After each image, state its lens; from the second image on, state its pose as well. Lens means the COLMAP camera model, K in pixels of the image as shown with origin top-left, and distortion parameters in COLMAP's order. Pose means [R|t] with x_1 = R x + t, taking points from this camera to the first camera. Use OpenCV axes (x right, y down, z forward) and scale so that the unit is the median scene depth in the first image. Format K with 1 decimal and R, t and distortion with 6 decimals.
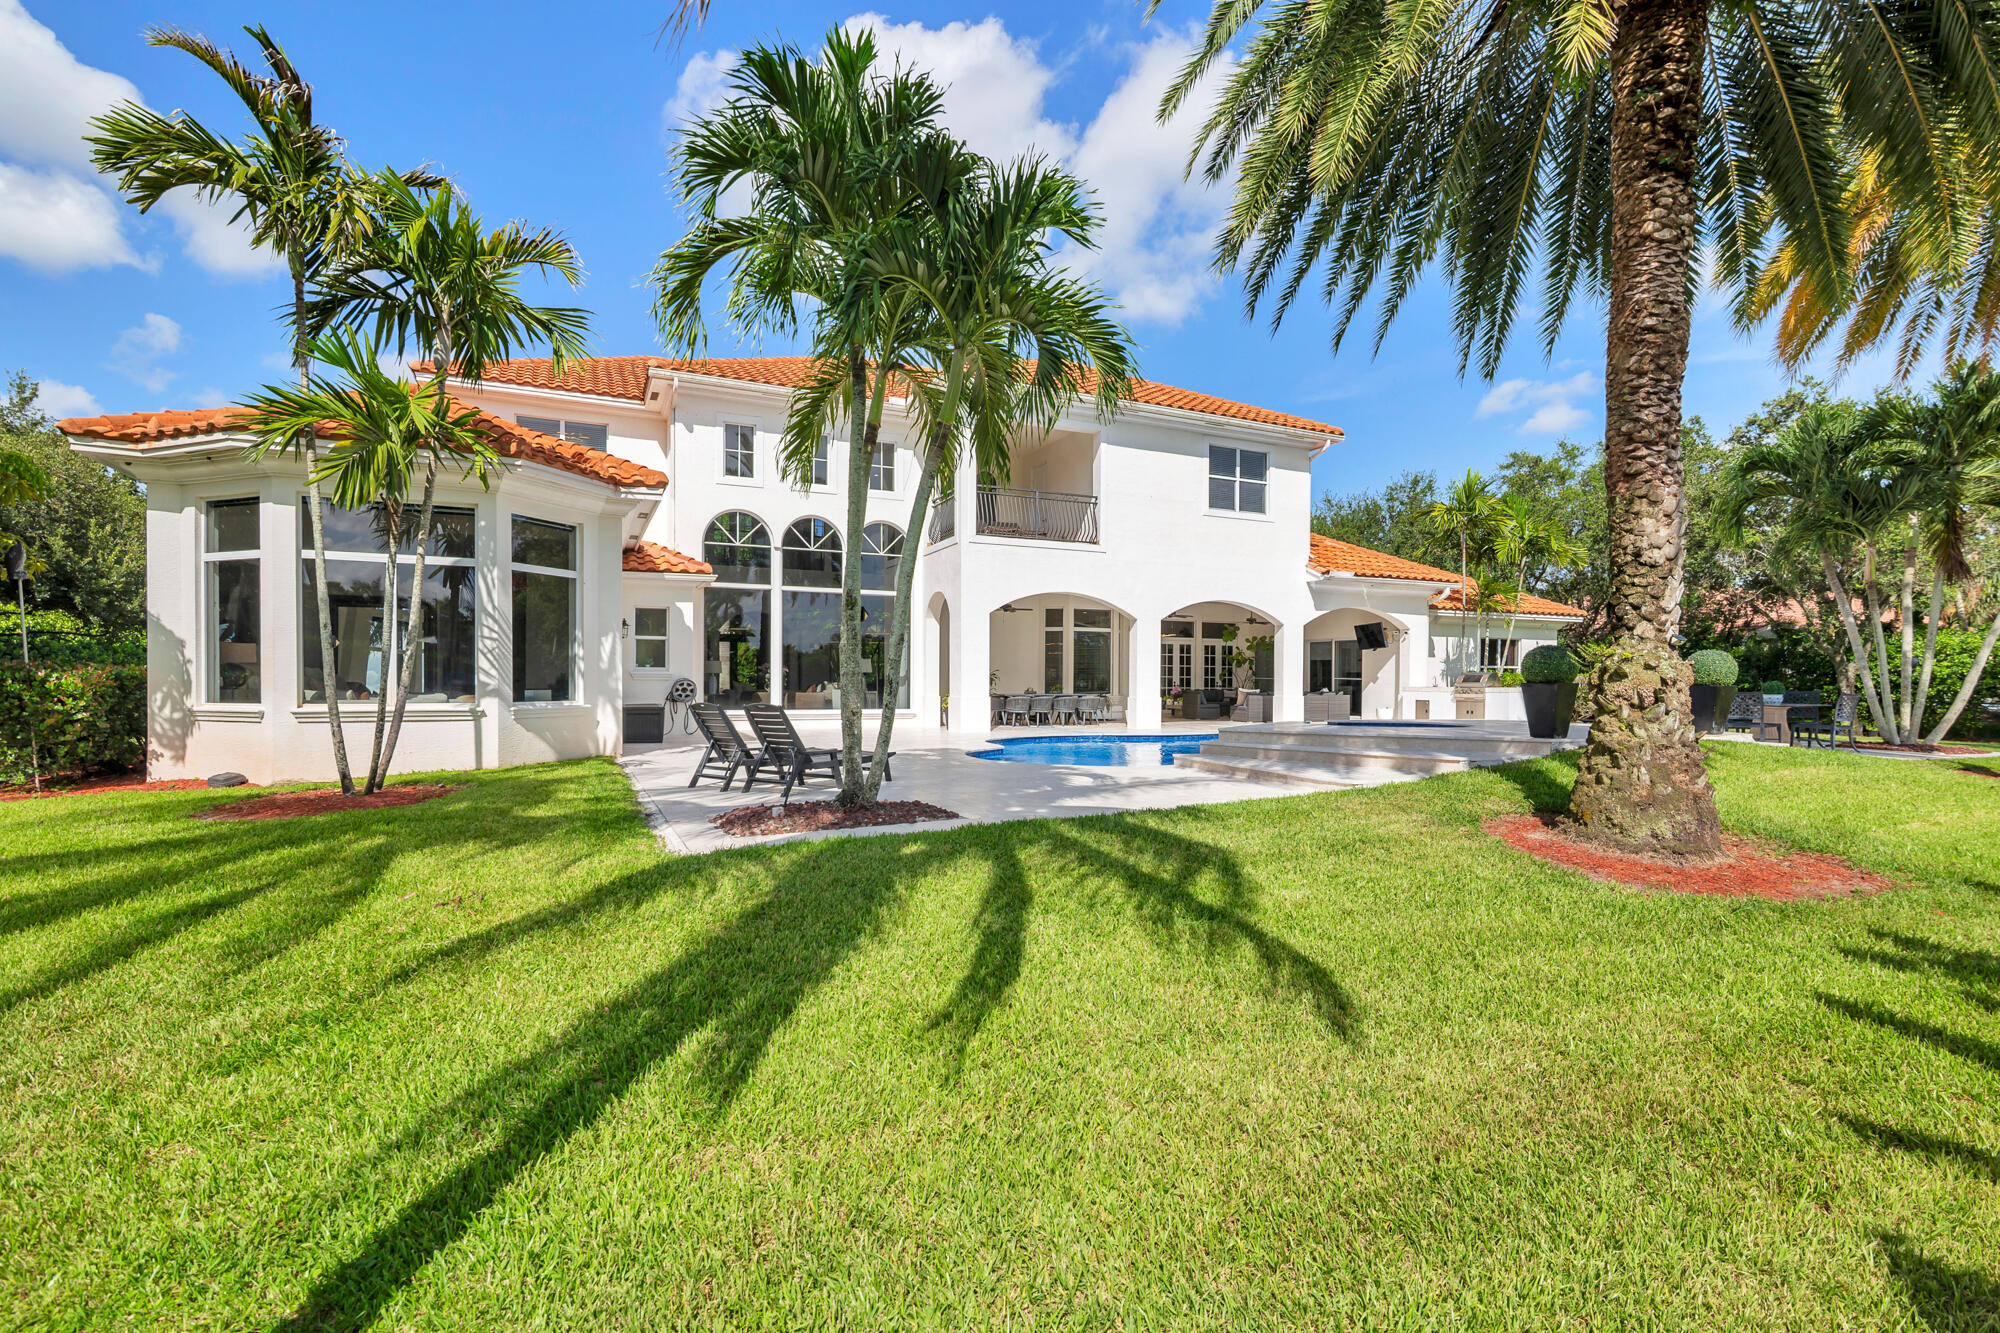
lens RADIAL K [[938.8, 0, 998.6], [0, 938.8, 690.5], [0, 0, 1]] dist [-0.001604, -0.000074]
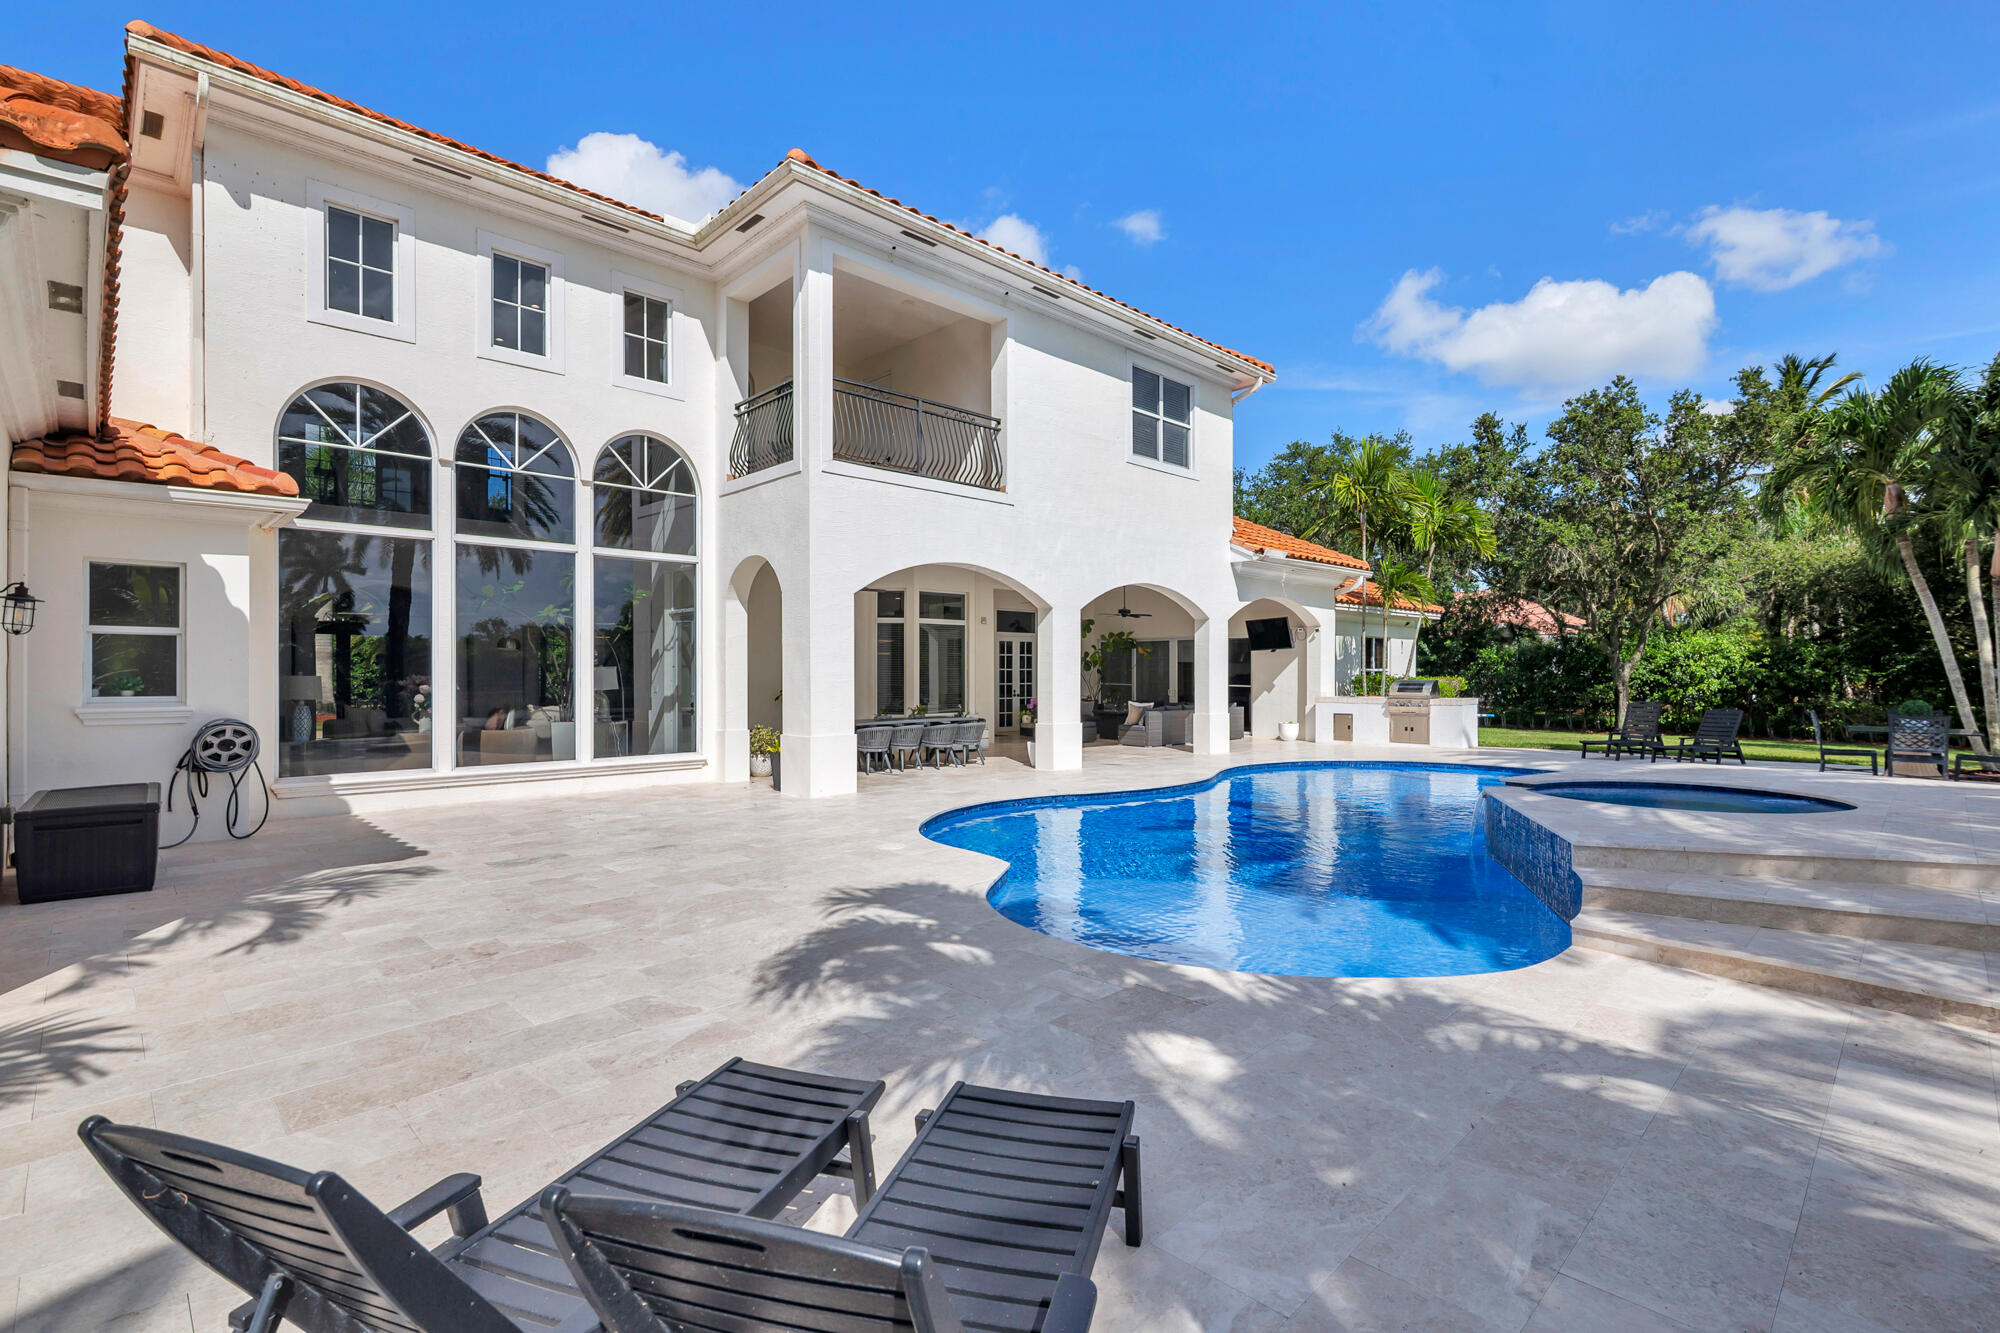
lens RADIAL K [[951.4, 0, 1010.4], [0, 951.4, 675.5], [0, 0, 1]] dist [-0.000900, -0.000062]
pose [[0.941742, -0.007244, 0.336257, -0.102127], [0.009481, 0.999942, -0.005012, -0.022444], [-0.336202, 0.007908, 0.941757, 0.340395]]
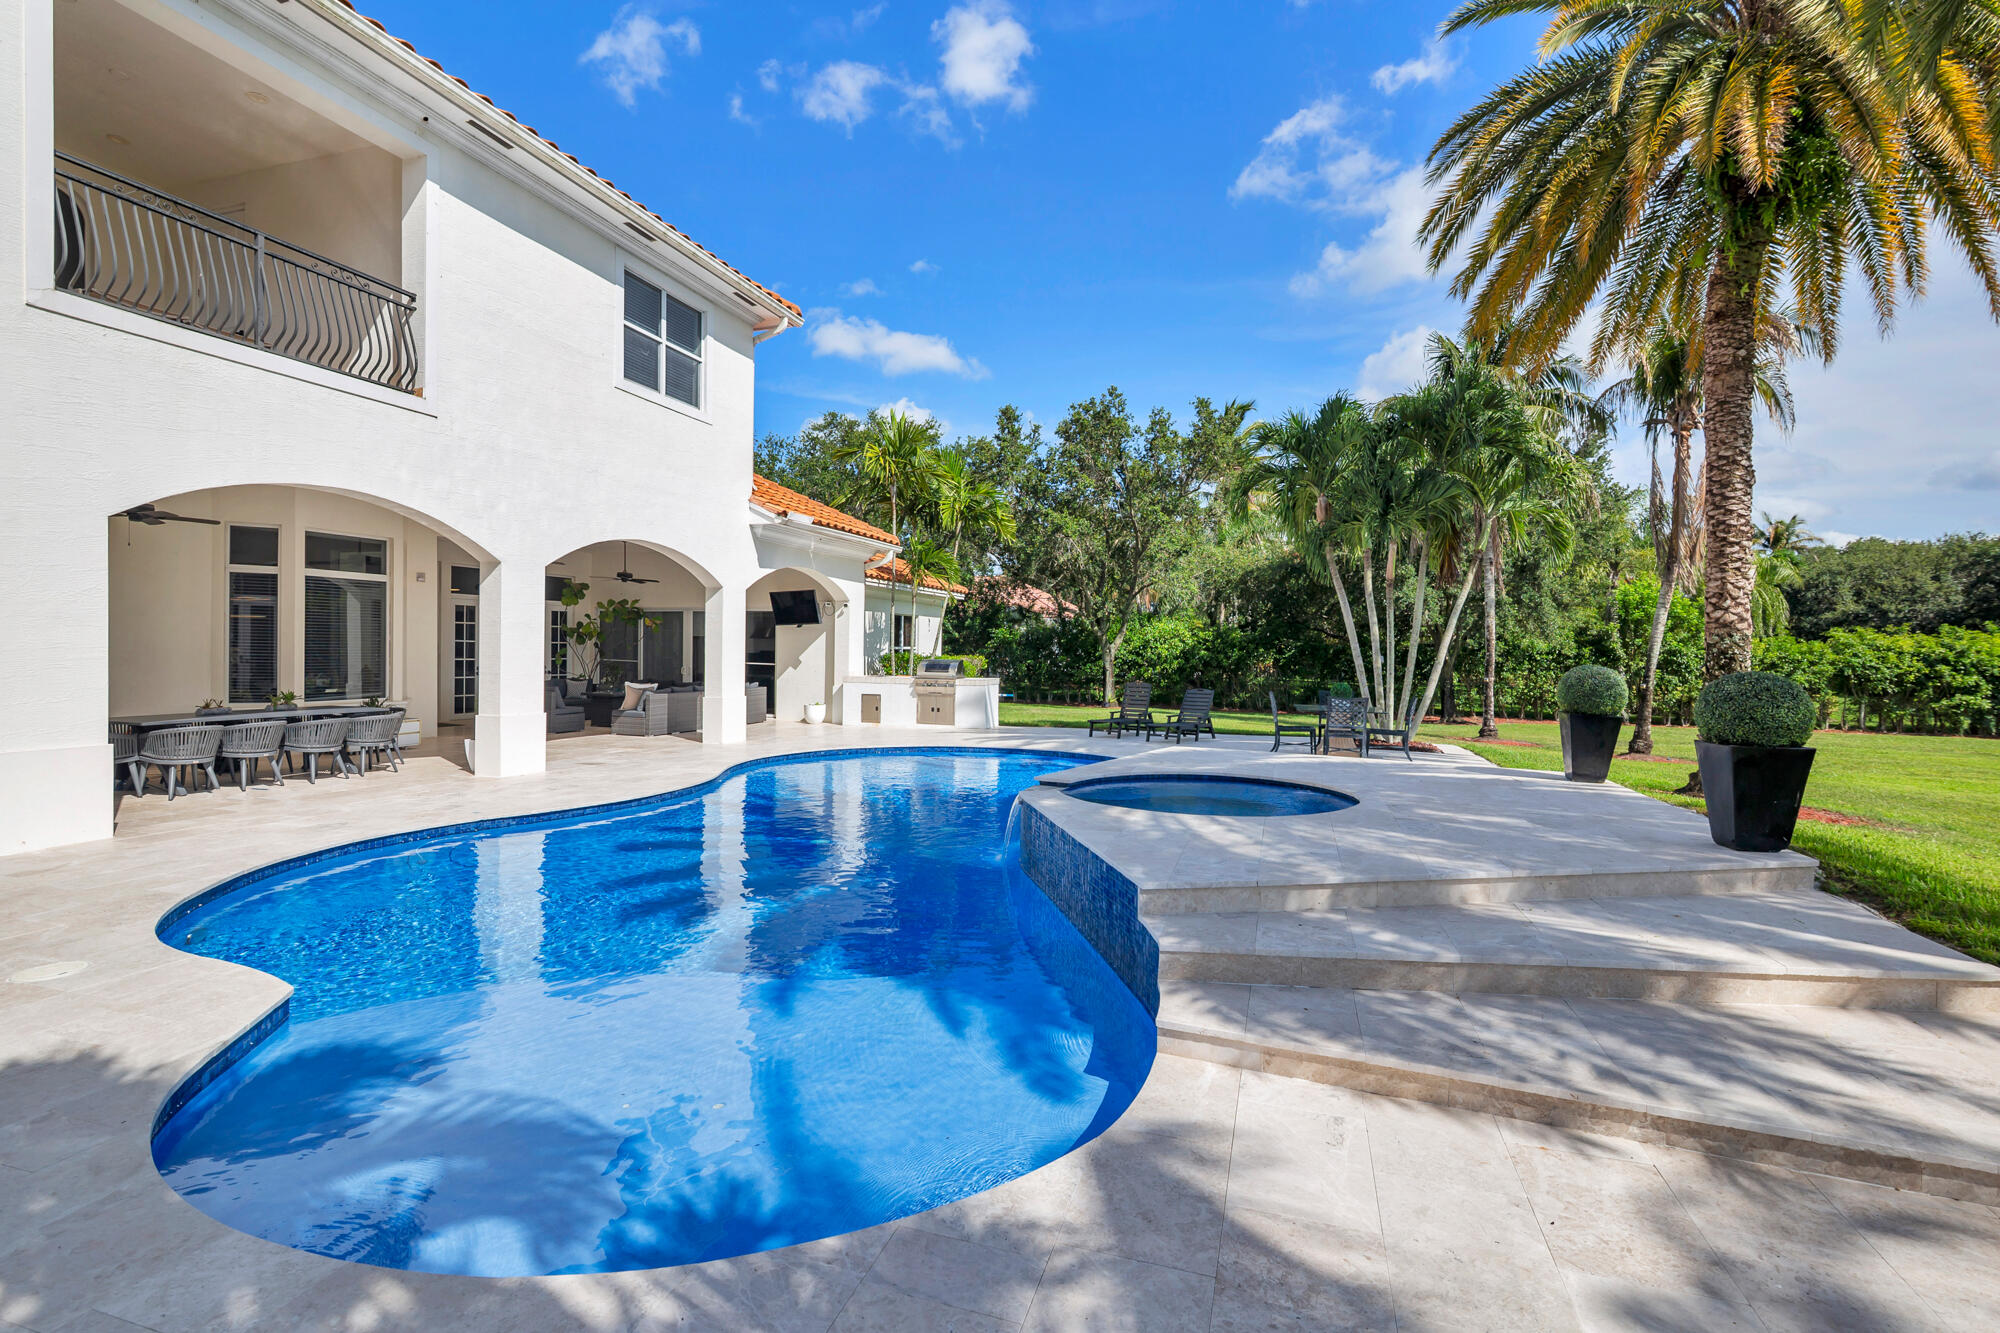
lens RADIAL K [[931.8, 0, 1024.7], [0, 931.8, 663.8], [0, 0, 1]] dist [-0.001504, -0.000409]
pose [[0.668997, -0.007625, 0.743226, -0.035052], [-0.002215, 0.999922, 0.012251, -0.025583], [-0.743262, -0.009842, 0.668928, 0.417730]]
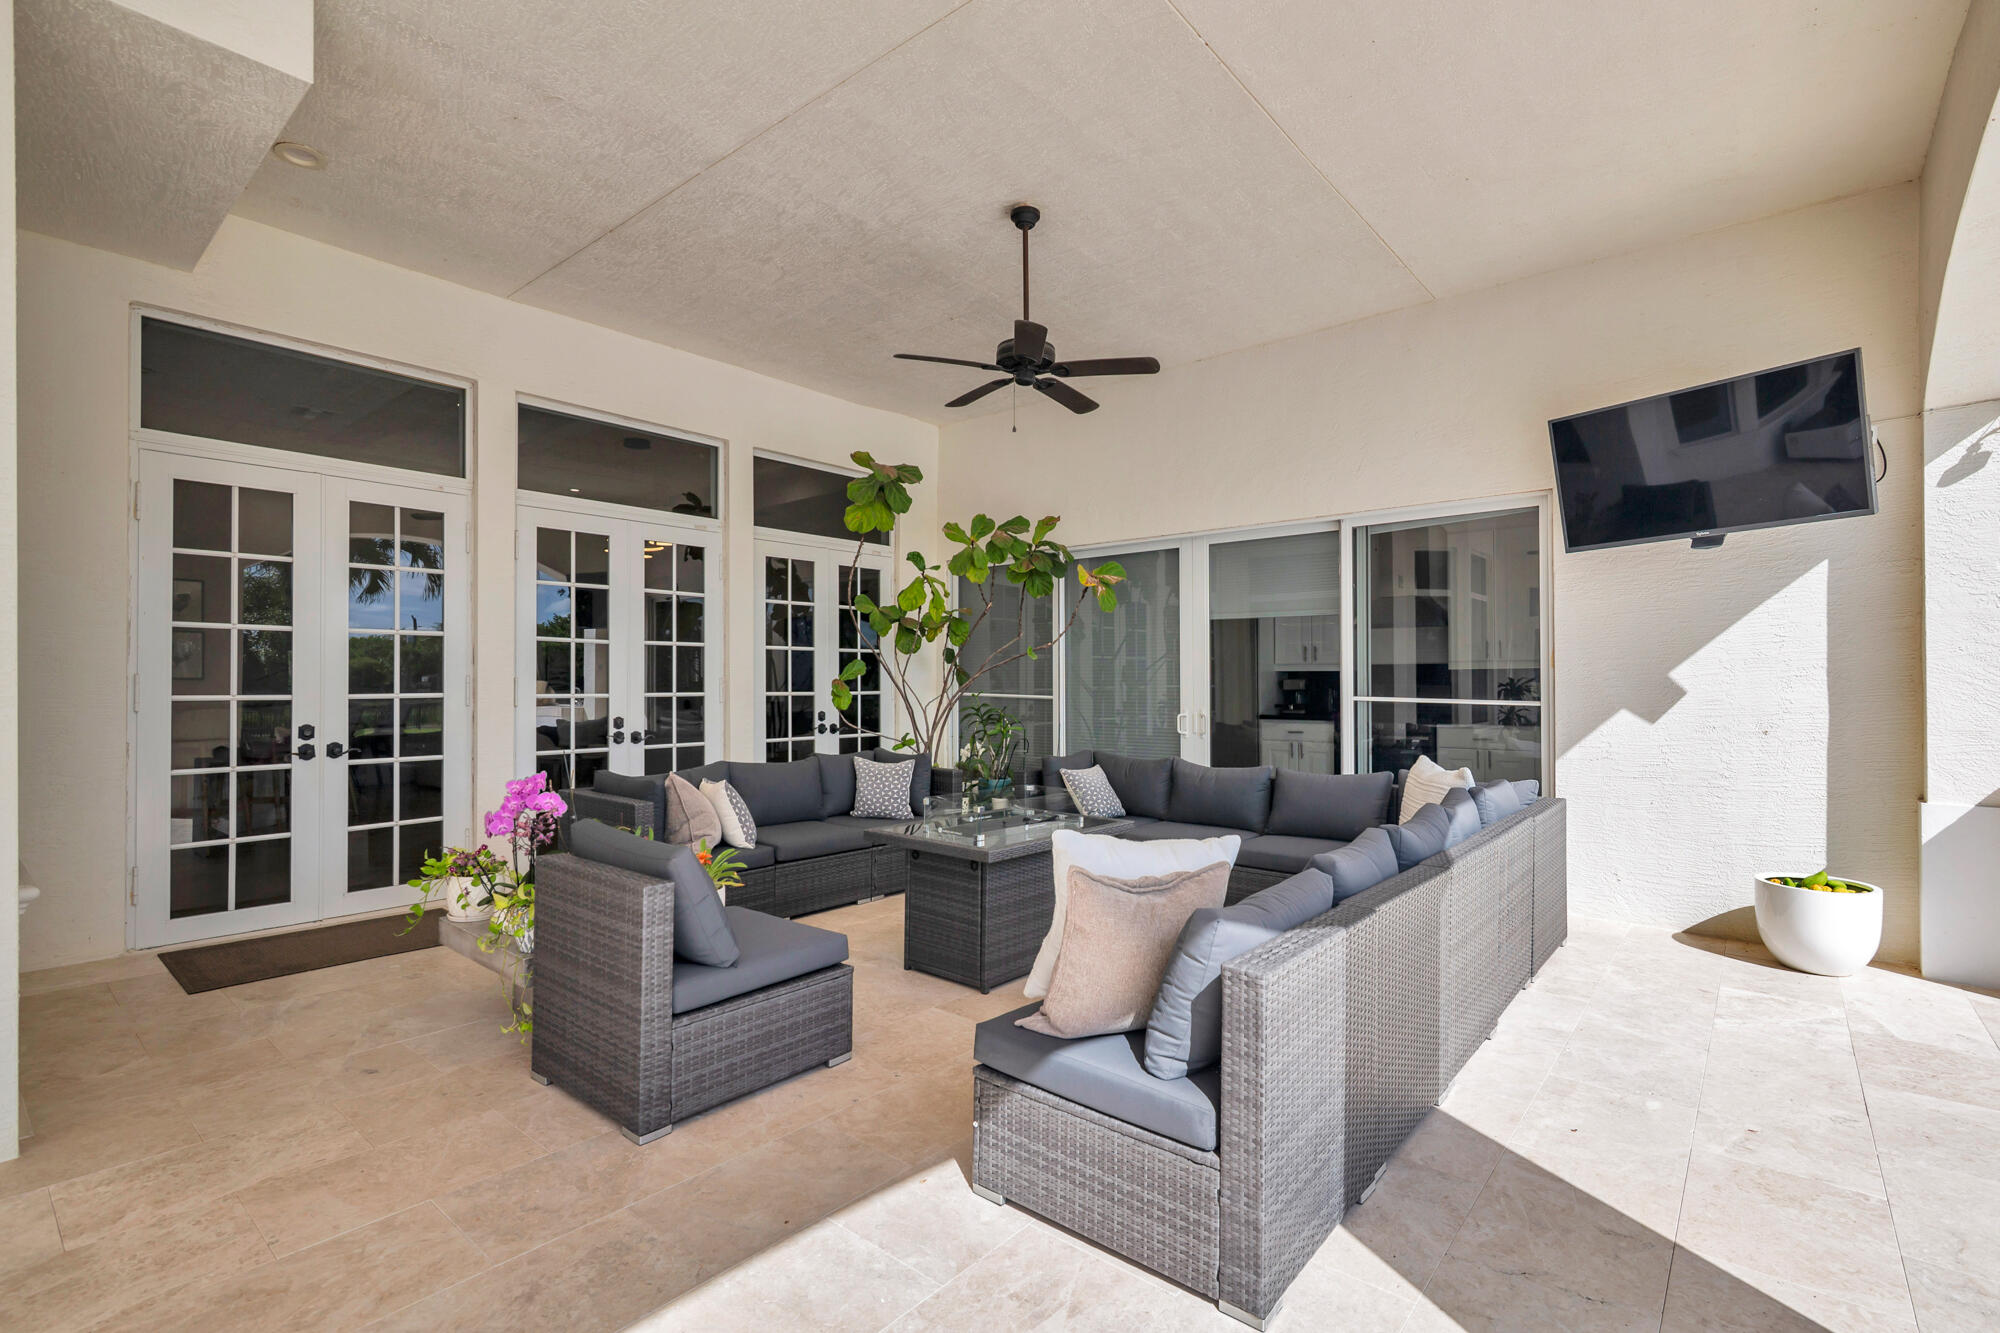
lens RADIAL K [[908.1, 0, 1002.6], [0, 908.1, 688.5], [0, 0, 1]] dist [-0.000597, 0.000106]
pose [[0.908410, -0.009208, 0.417979, 0.234776], [0.012639, 0.999905, -0.005442, -0.017846], [-0.417890, 0.010226, 0.908440, 1.015146]]
